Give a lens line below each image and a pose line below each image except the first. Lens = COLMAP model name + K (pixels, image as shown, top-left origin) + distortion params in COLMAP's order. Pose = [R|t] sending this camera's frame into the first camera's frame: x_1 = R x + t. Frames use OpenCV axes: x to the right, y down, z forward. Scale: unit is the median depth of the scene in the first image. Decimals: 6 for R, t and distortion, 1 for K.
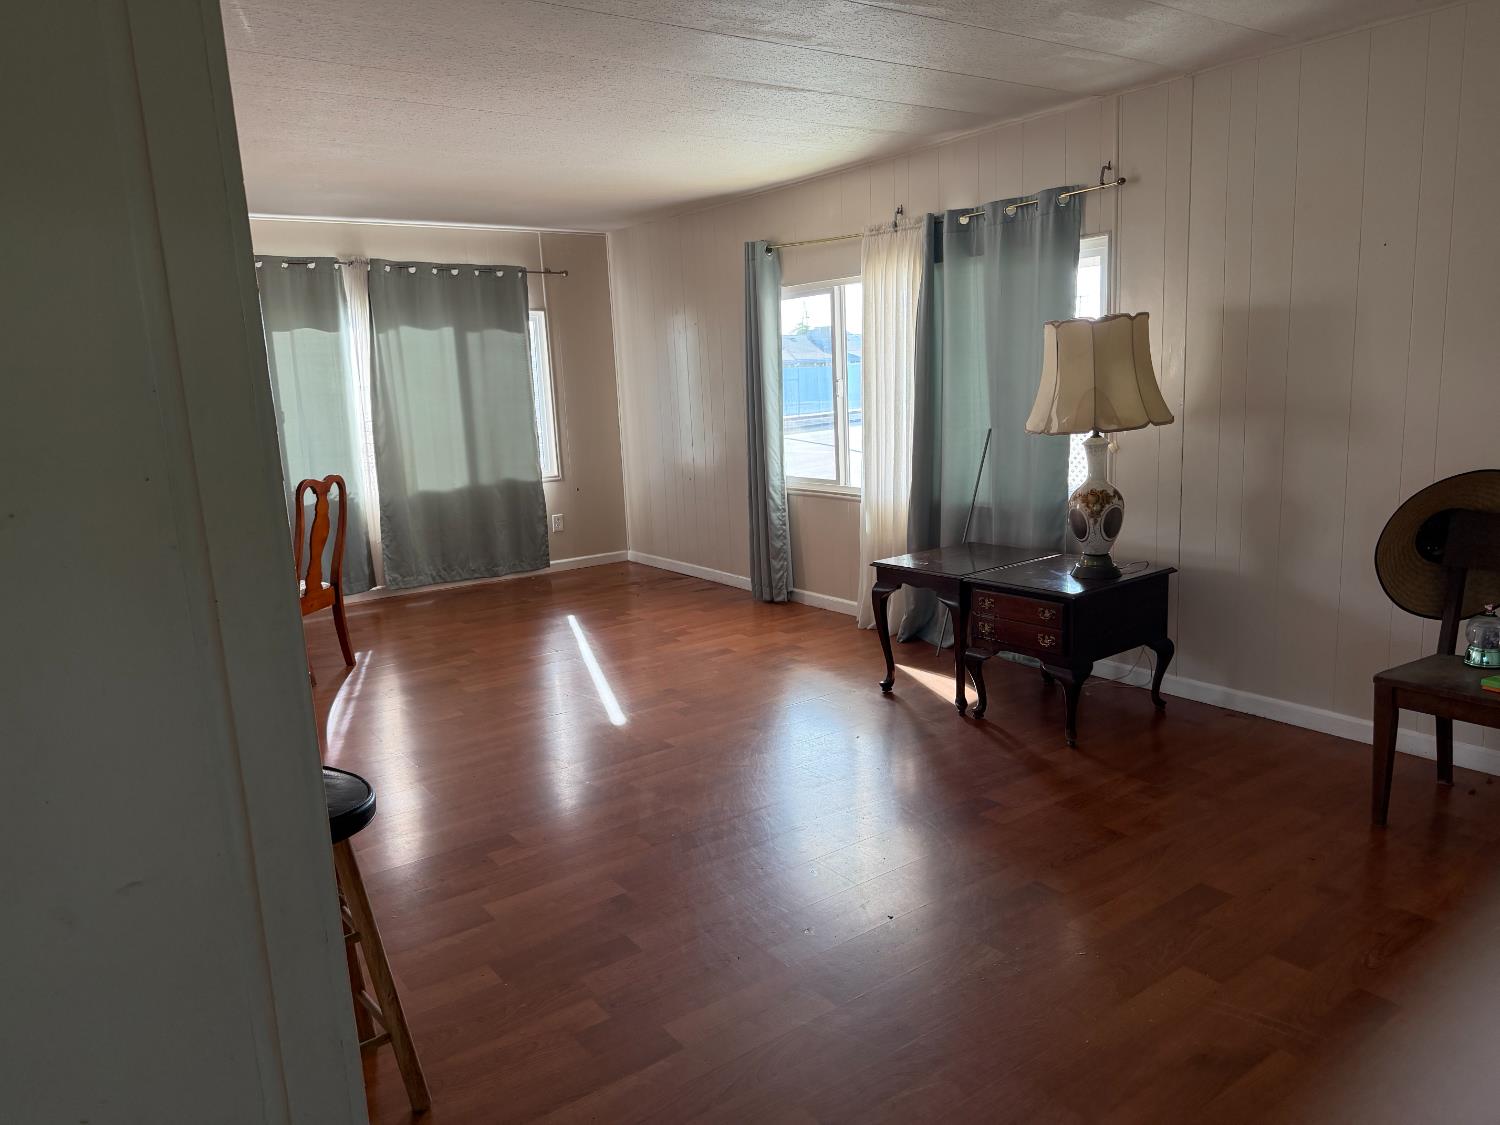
lens RADIAL K [[1054.2, 0, 756.1], [0, 1054.2, 557.3], [0, 0, 1]] dist [0.147726, -0.247886]
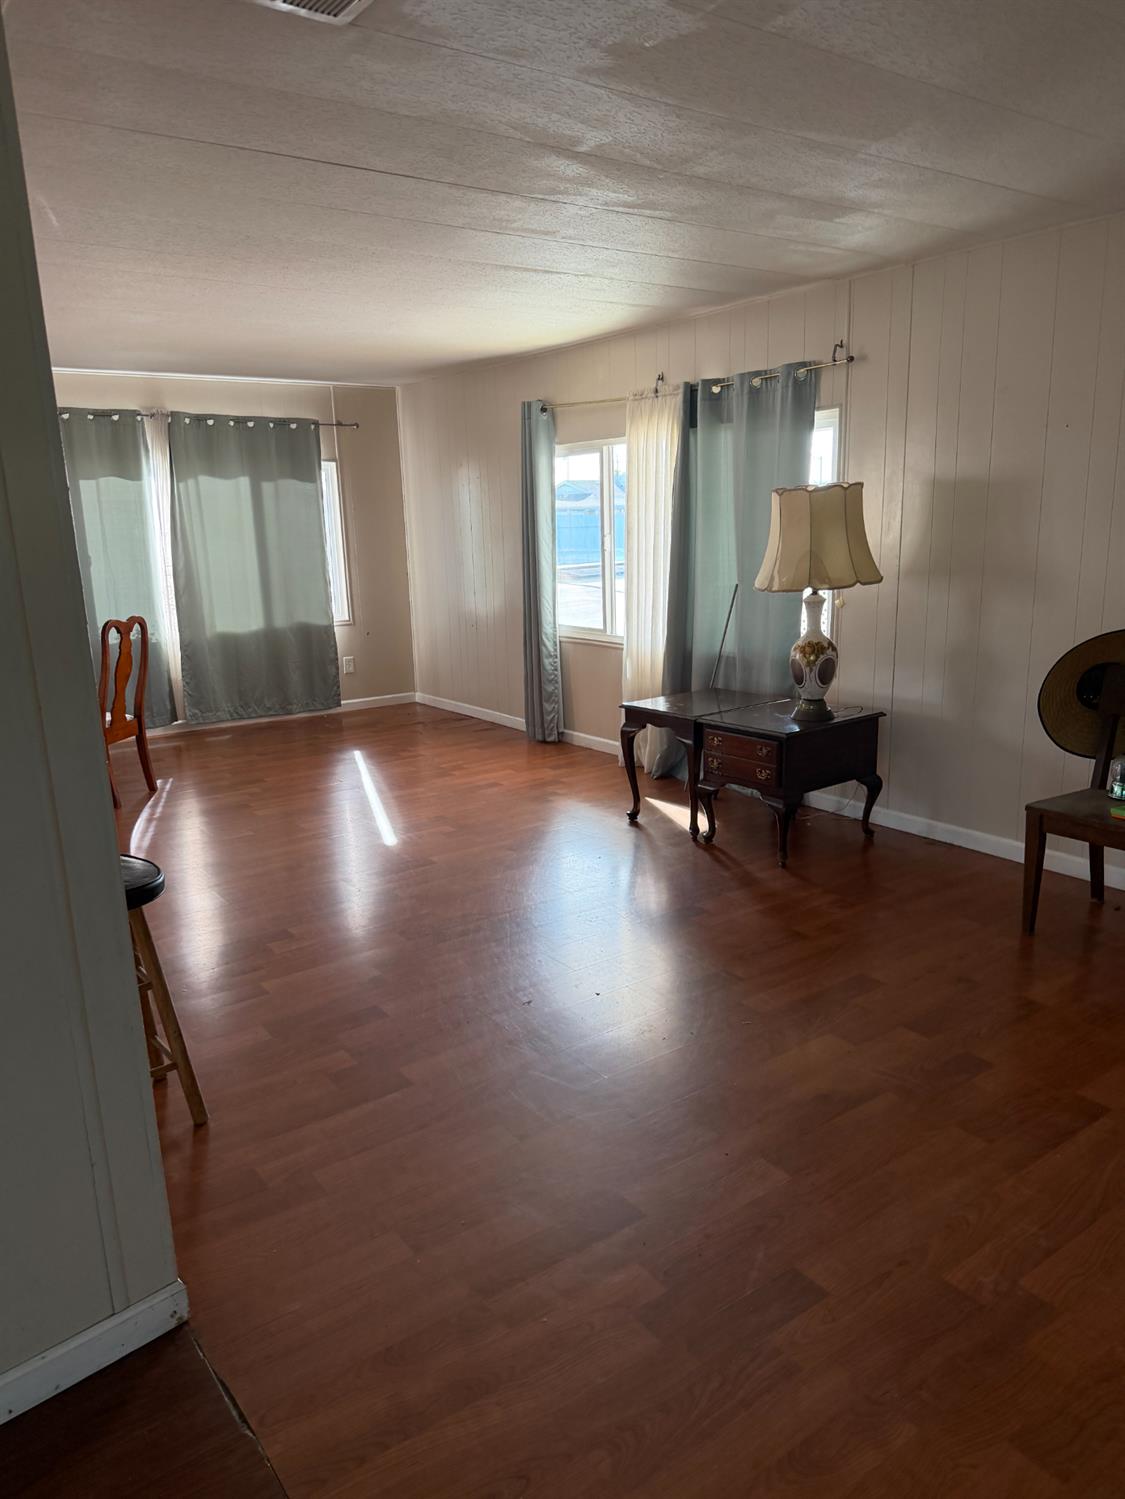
lens RADIAL K [[1053.5, 0, 560.1], [0, 1053.5, 758.3], [0, 0, 1]] dist [0.147726, -0.247886]
pose [[0.999864, 0.016140, -0.003364, 0.046072], [-0.015948, 0.998573, 0.050972, 0.005358], [0.004182, -0.050912, 0.998694, -0.100866]]
